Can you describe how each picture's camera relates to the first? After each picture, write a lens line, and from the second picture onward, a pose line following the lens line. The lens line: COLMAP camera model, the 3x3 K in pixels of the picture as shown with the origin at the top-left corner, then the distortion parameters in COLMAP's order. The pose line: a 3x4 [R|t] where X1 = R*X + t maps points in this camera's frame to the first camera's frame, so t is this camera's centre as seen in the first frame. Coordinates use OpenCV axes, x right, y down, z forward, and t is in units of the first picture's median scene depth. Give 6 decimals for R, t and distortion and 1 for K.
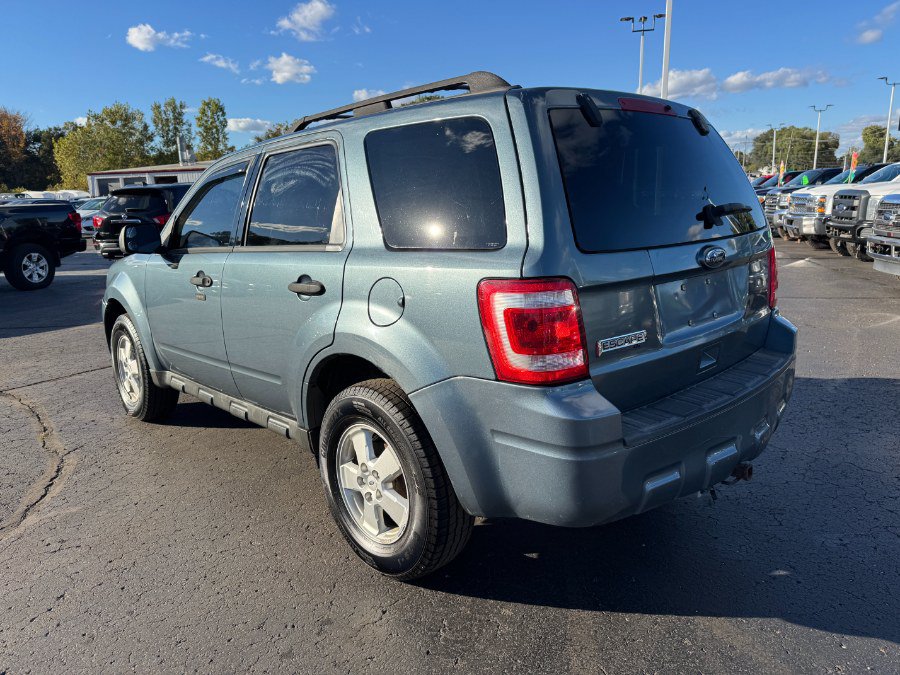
lens RADIAL K [[647.6, 0, 455.7], [0, 647.6, 342.2], [0, 0, 1]] dist [0.013093, -0.009596]
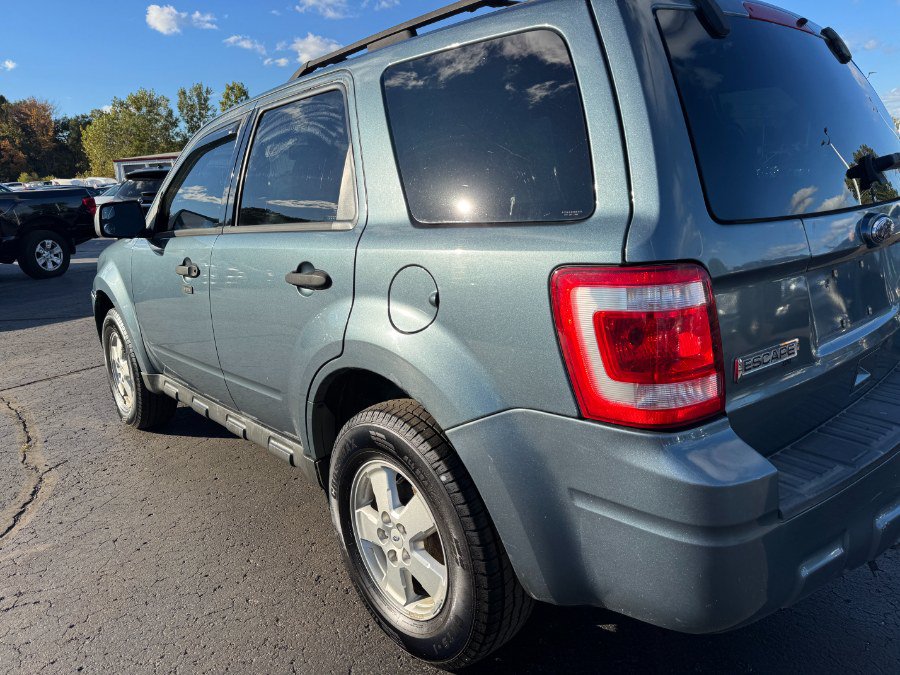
lens RADIAL K [[627.4, 0, 456.5], [0, 627.4, 341.8], [0, 0, 1]] dist [0.002303, 0.005089]
pose [[0.999307, -0.008663, -0.036195, -0.030312], [0.009809, 0.999453, 0.031588, -0.031774], [0.035901, -0.031921, 0.998845, 0.269904]]
